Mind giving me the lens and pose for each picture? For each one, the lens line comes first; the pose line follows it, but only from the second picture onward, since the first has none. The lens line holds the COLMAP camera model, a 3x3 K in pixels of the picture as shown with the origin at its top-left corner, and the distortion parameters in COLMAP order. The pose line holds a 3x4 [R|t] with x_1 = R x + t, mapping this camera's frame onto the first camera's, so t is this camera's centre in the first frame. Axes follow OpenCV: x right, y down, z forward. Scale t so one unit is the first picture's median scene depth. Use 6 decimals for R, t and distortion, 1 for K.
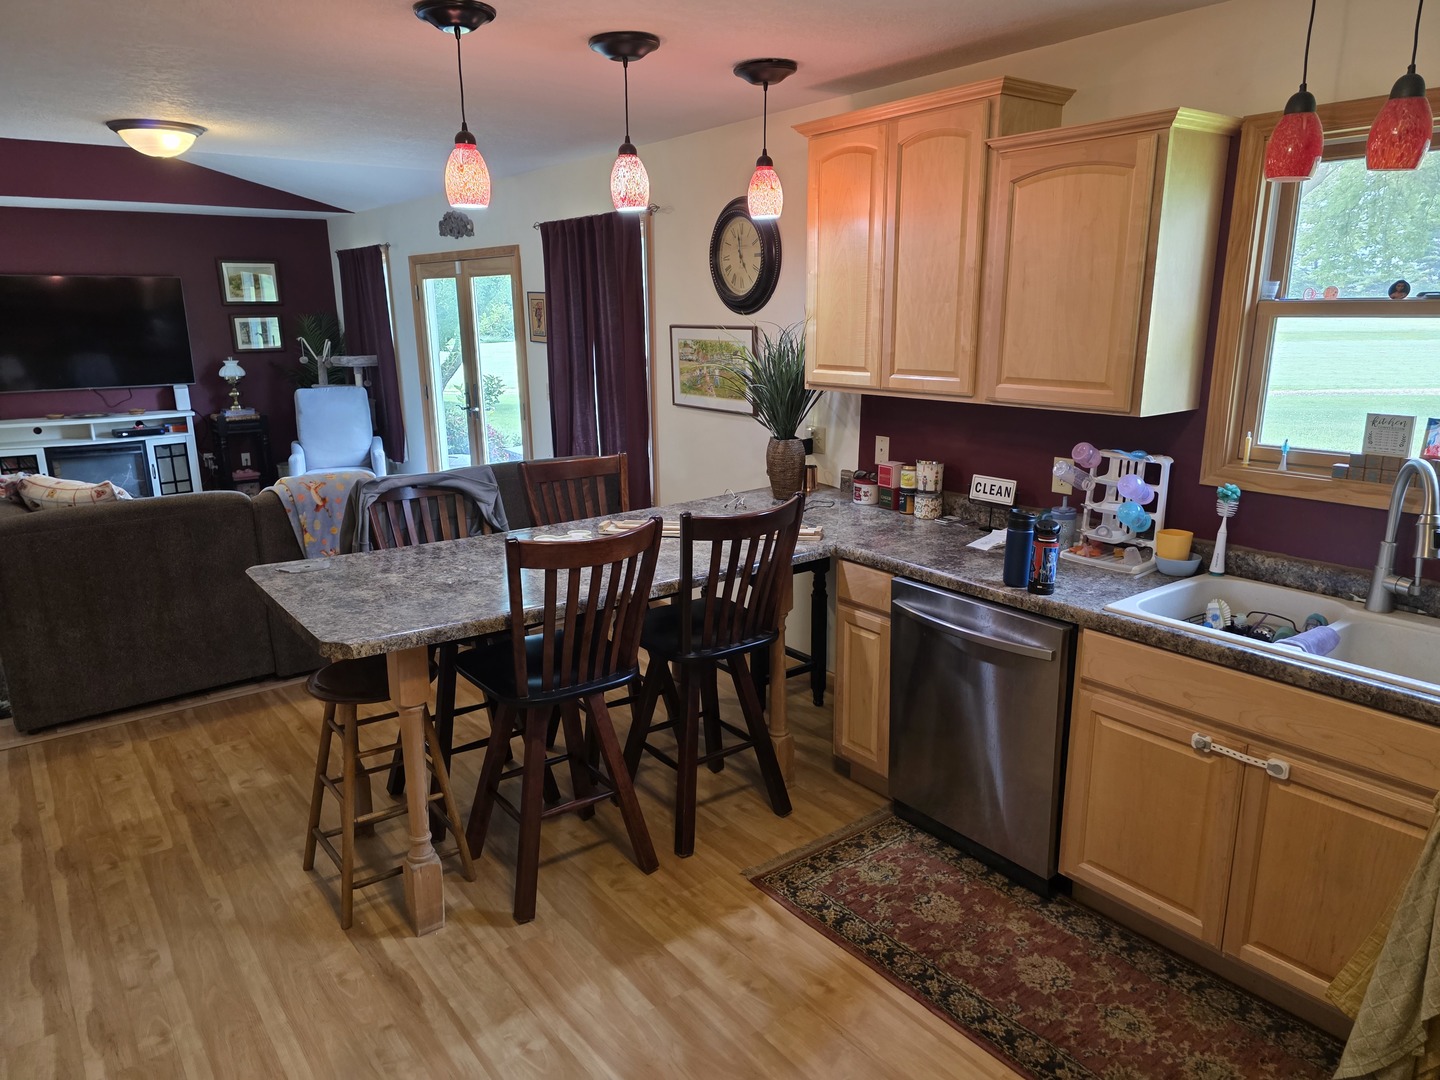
lens RADIAL K [[971.9, 0, 707.6], [0, 971.9, 548.9], [0, 0, 1]] dist [0.065529, -0.055505]
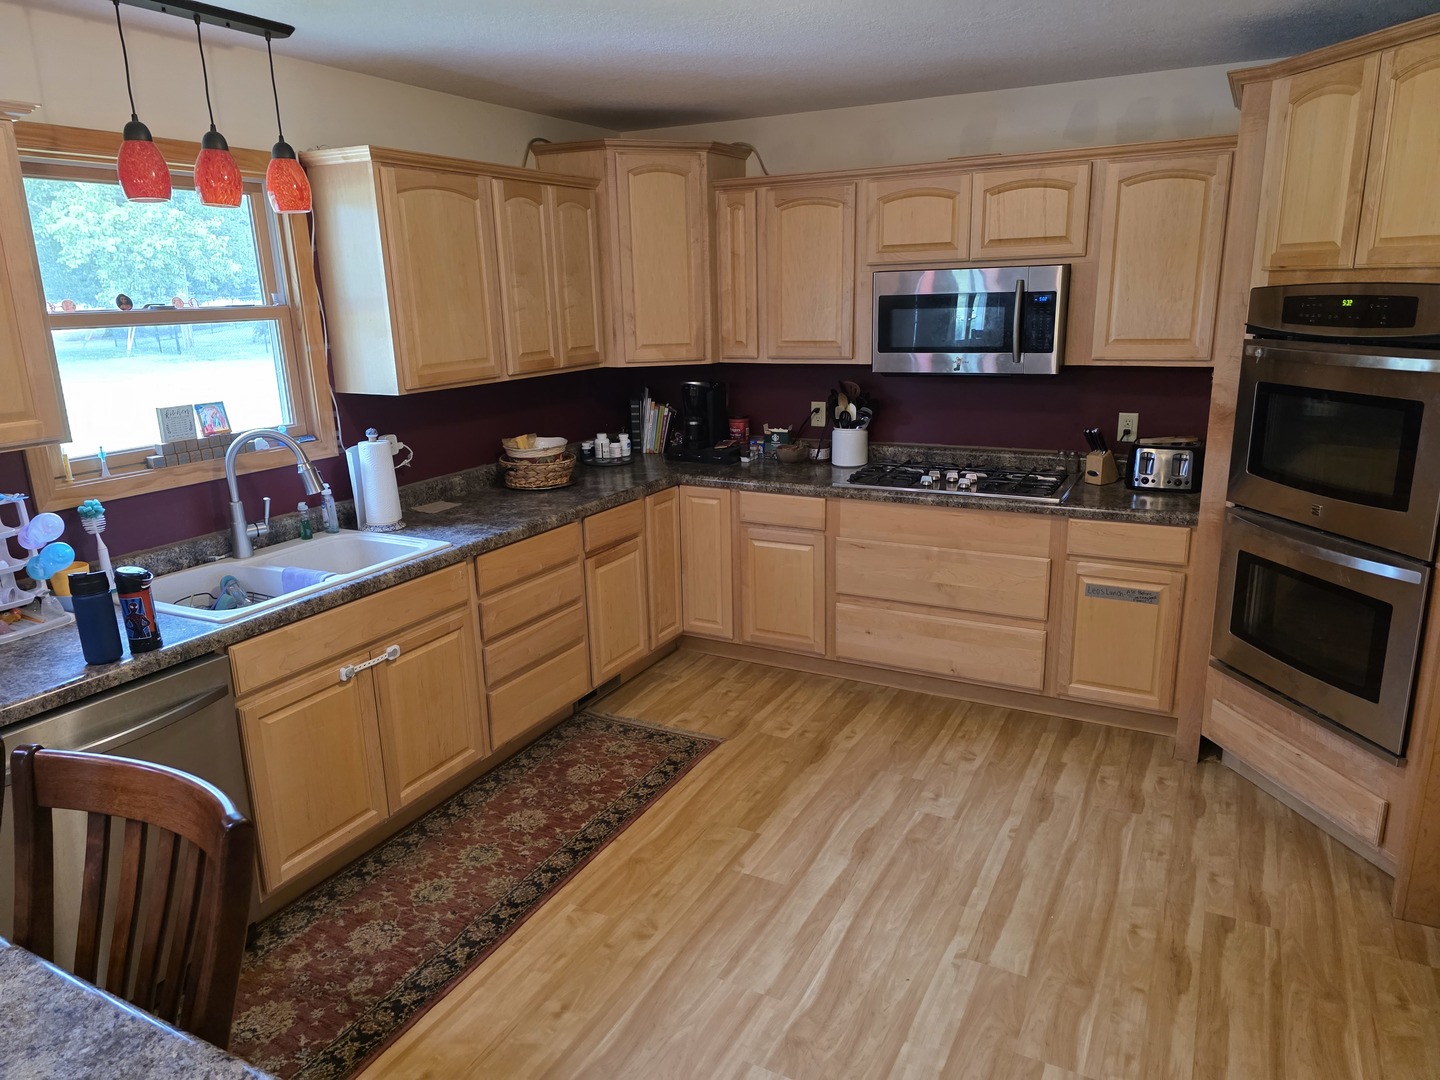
lens RADIAL K [[971.9, 0, 723.9], [0, 971.9, 540.7], [0, 0, 1]] dist [0.065529, -0.055505]
pose [[-0.435496, -0.208236, 0.875774, -0.647576], [0.243853, 0.909211, 0.337448, -0.219839], [-0.866533, 0.360517, -0.345179, 0.862432]]
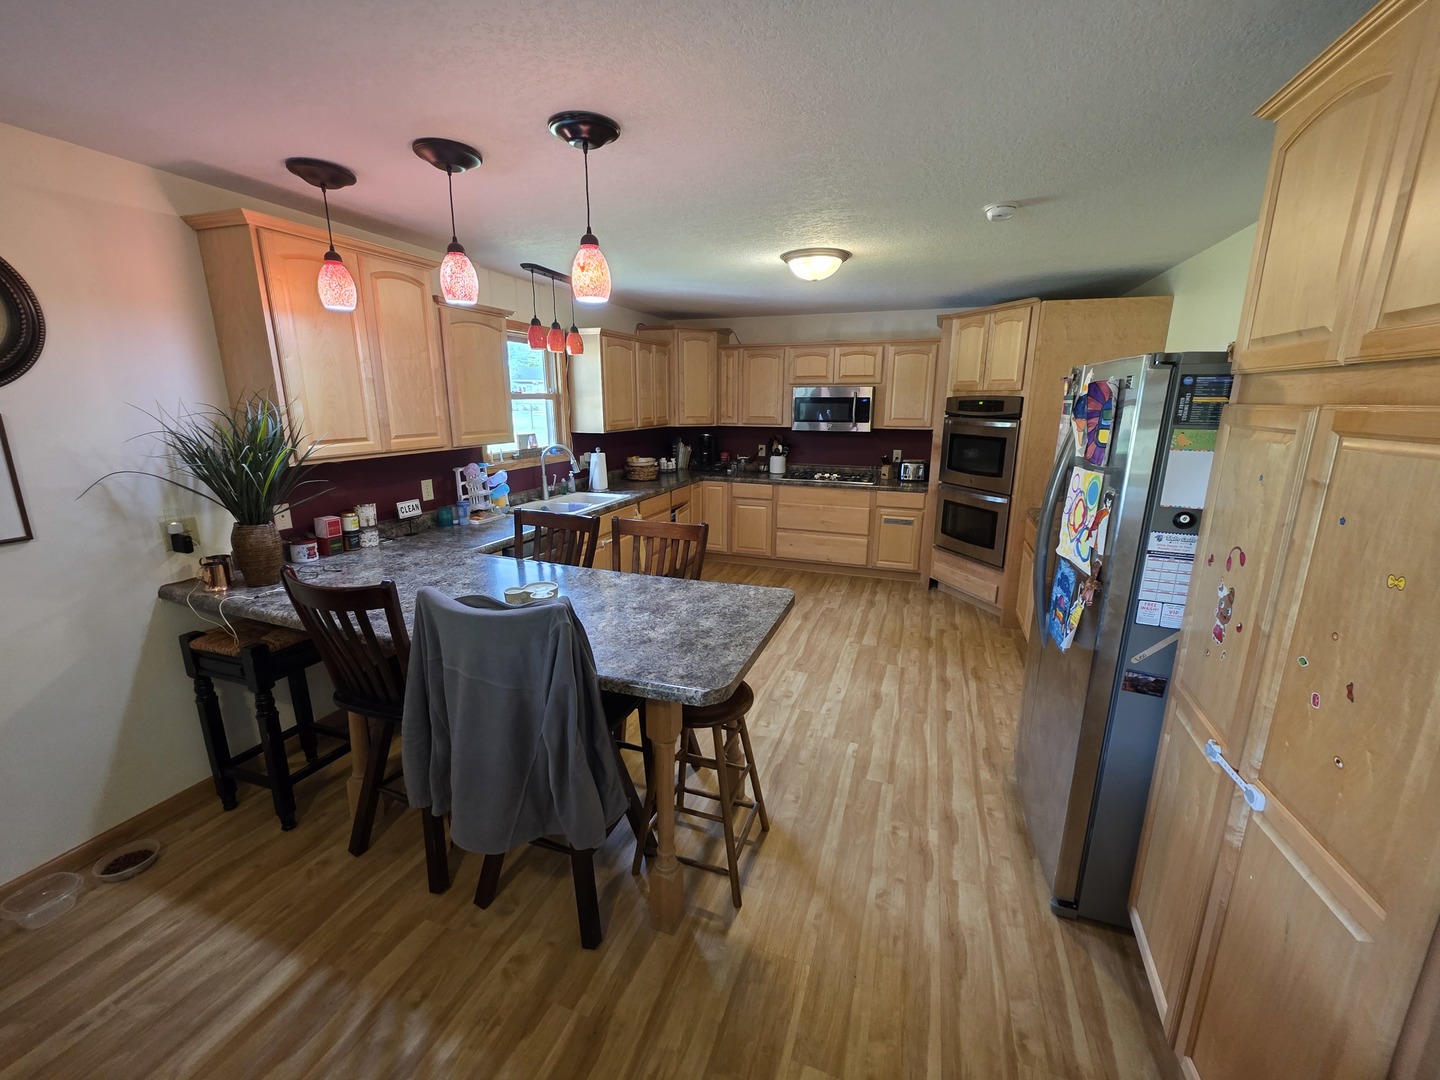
lens RADIAL K [[578.4, 0, 719.7], [0, 578.4, 535.6], [0, 0, 1]] dist [0.001529, -0.001138]
pose [[-0.552442, -0.184968, 0.812770, -0.978736], [0.203557, 0.915611, 0.346730, -0.316355], [-0.808315, 0.356993, -0.468170, 1.368640]]
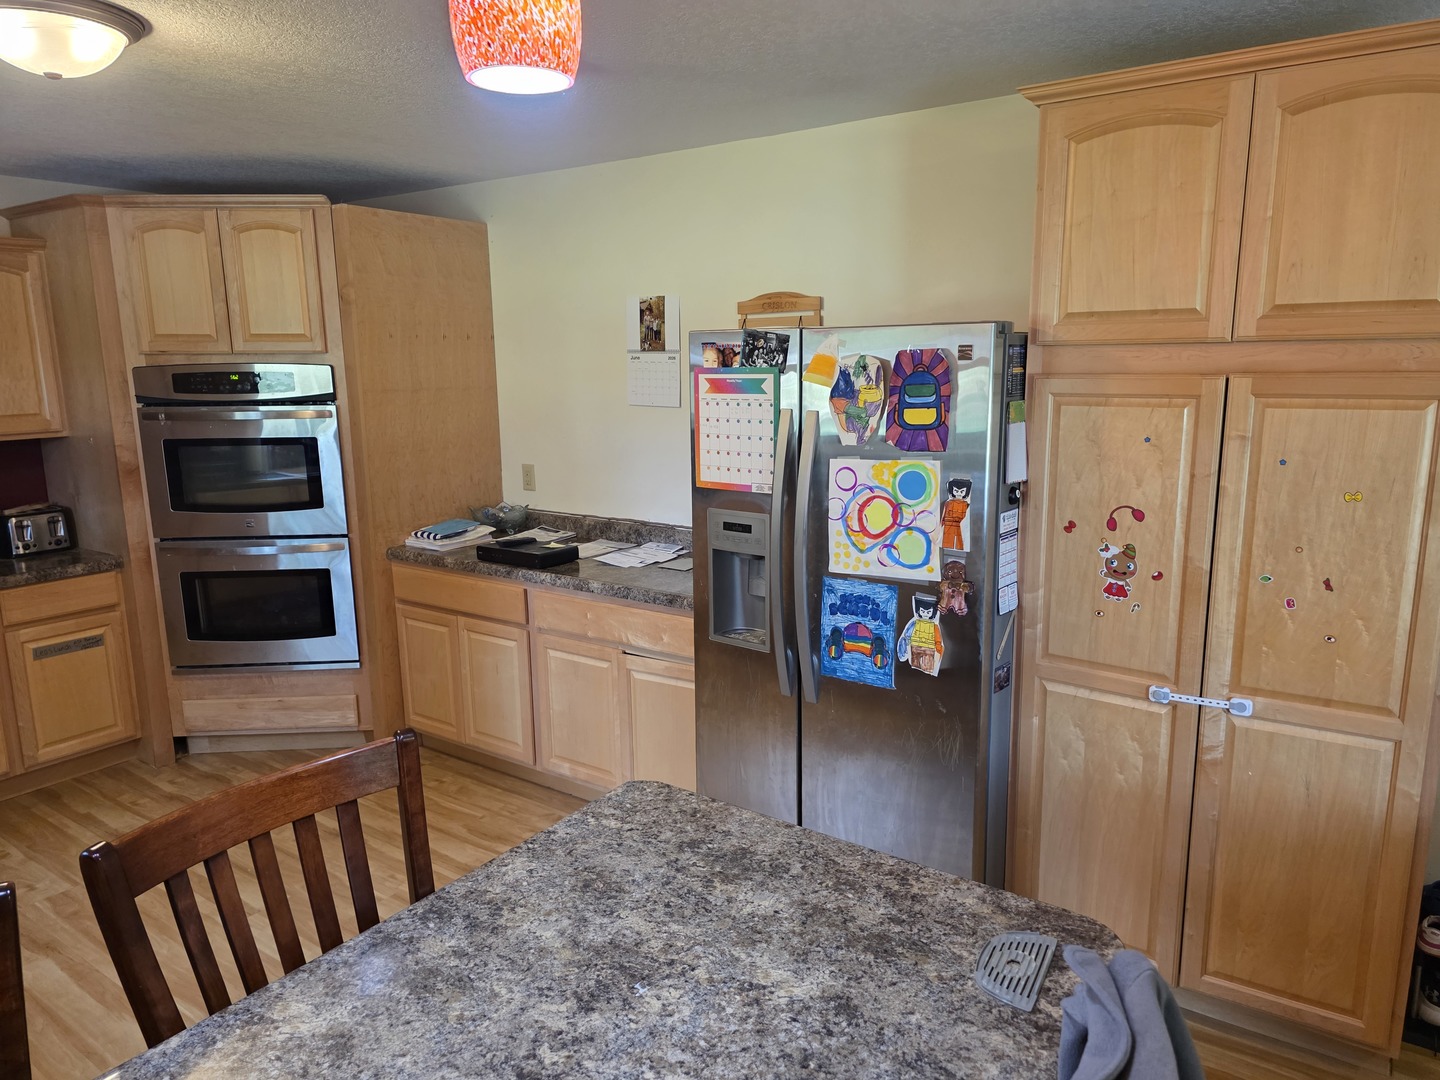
lens RADIAL K [[971.9, 0, 726.8], [0, 971.9, 539.4], [0, 0, 1]] dist [0.065529, -0.055505]
pose [[-0.951721, 0.079726, -0.296431, -0.207350], [-0.052728, 0.908870, 0.413732, -0.369909], [0.302403, 0.409388, -0.860787, 1.456885]]
